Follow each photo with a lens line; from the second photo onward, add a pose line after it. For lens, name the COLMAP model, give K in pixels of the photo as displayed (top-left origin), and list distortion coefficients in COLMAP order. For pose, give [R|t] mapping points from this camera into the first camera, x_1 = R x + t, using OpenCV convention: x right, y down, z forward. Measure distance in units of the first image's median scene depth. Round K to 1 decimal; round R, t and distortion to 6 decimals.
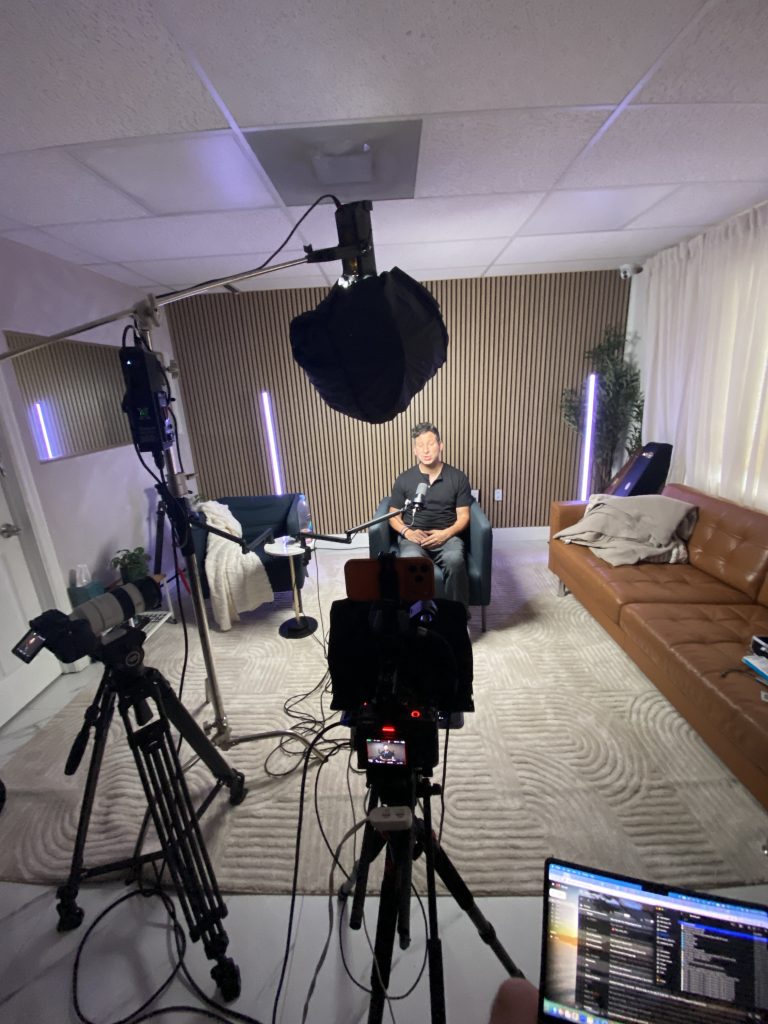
lens RADIAL K [[416.8, 0, 384.0], [0, 416.8, 512.0], [0, 0, 1]] dist [0.000133, -0.010537]
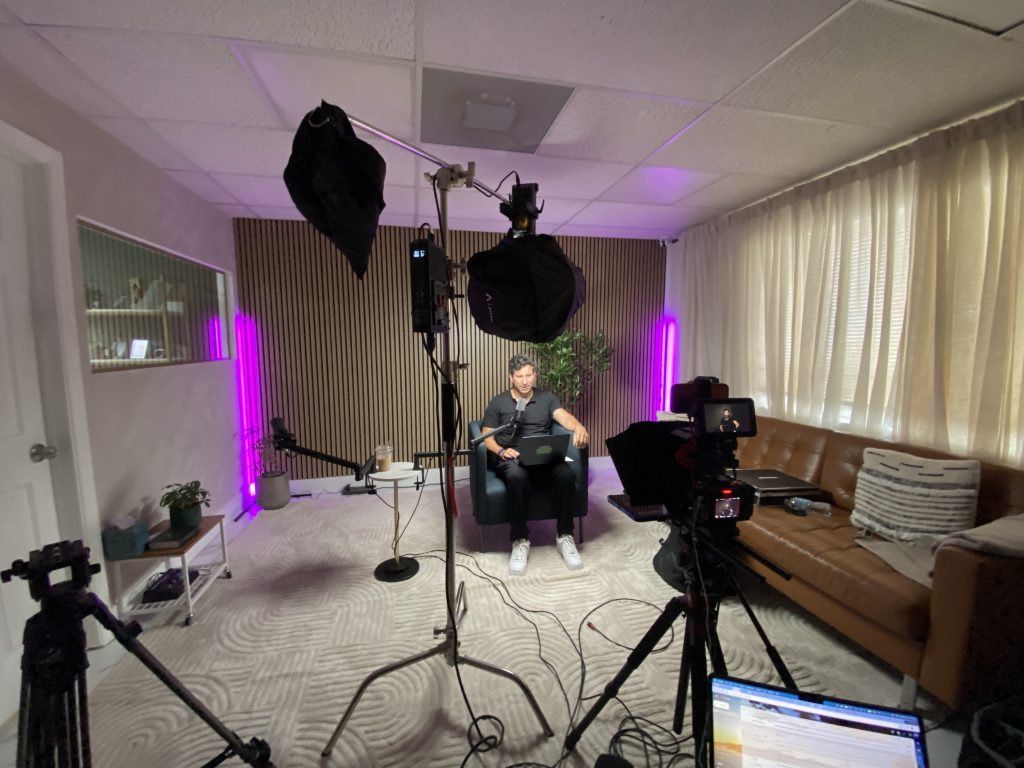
lens RADIAL K [[411.6, 0, 507.6], [0, 411.6, 385.1], [0, 0, 1]] dist [0.011265, -0.016809]
pose [[0.969522, 0.019669, 0.244215, -0.205560], [0.026834, 0.982251, -0.185640, 0.073017], [-0.243532, 0.186535, 0.951786, 0.027312]]
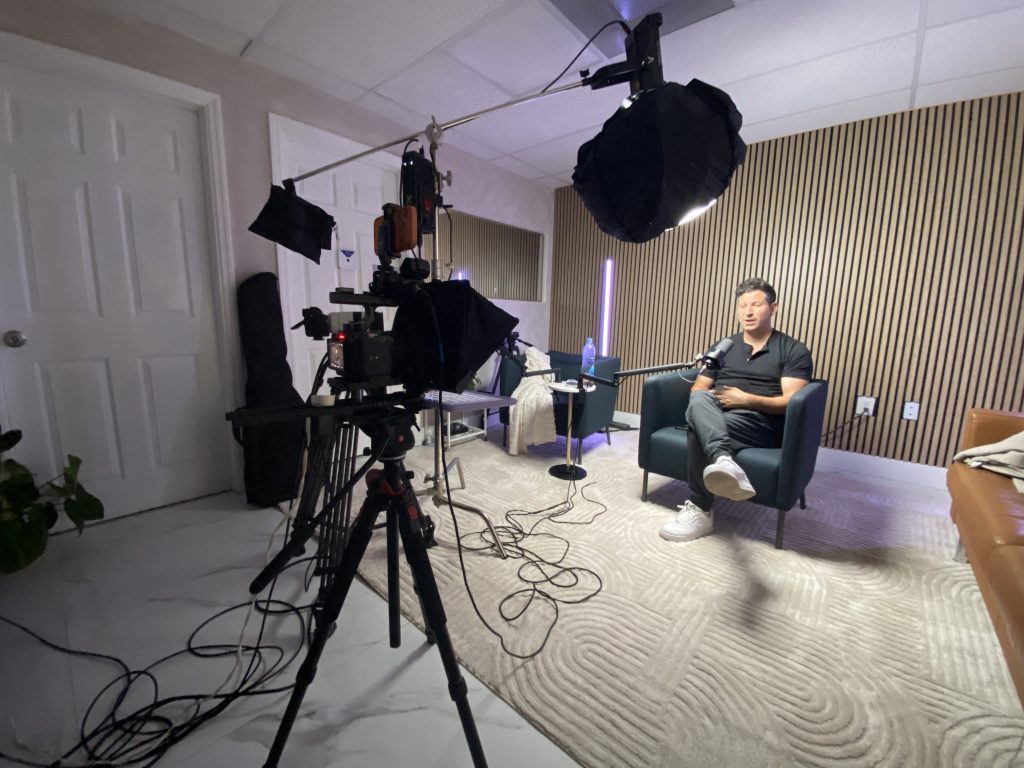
lens RADIAL K [[414.5, 0, 506.0], [0, 414.5, 387.7], [0, 0, 1]] dist [0.019406, -0.019885]
pose [[0.758930, 0.168909, -0.628884, 0.304740], [-0.240264, 0.970264, -0.029350, 0.158686], [0.605225, 0.173373, 0.776945, 0.102322]]
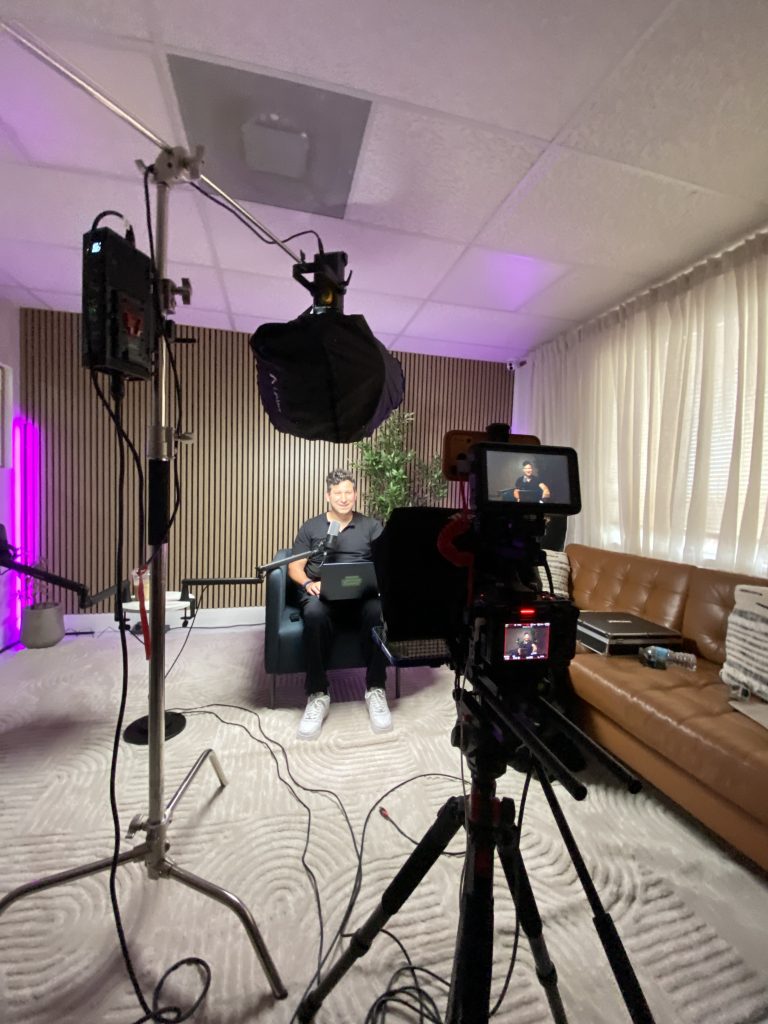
lens RADIAL K [[411.0, 0, 384.9], [0, 411.0, 510.6], [0, 0, 1]] dist [0.008186, -0.015326]
pose [[0.959729, 0.066783, 0.272874, -0.040030], [0.000961, 0.970546, -0.240913, 0.105587], [-0.280926, 0.231473, 0.931397, 0.176953]]
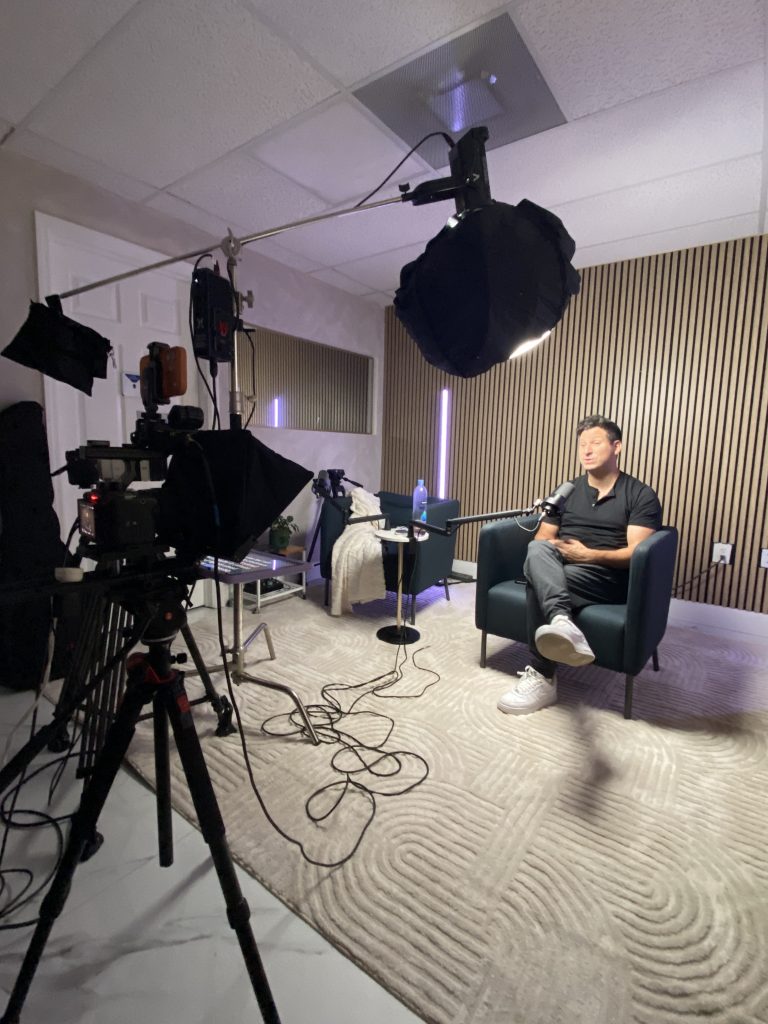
lens RADIAL K [[486.9, 0, 380.5], [0, 486.9, 512.7], [0, 0, 1]] dist [0.019710, -0.020636]
pose [[0.809730, 0.142964, -0.569121, 0.333564], [-0.228641, 0.970084, -0.081617, 0.134173], [0.540427, 0.196212, 0.818193, 0.110462]]
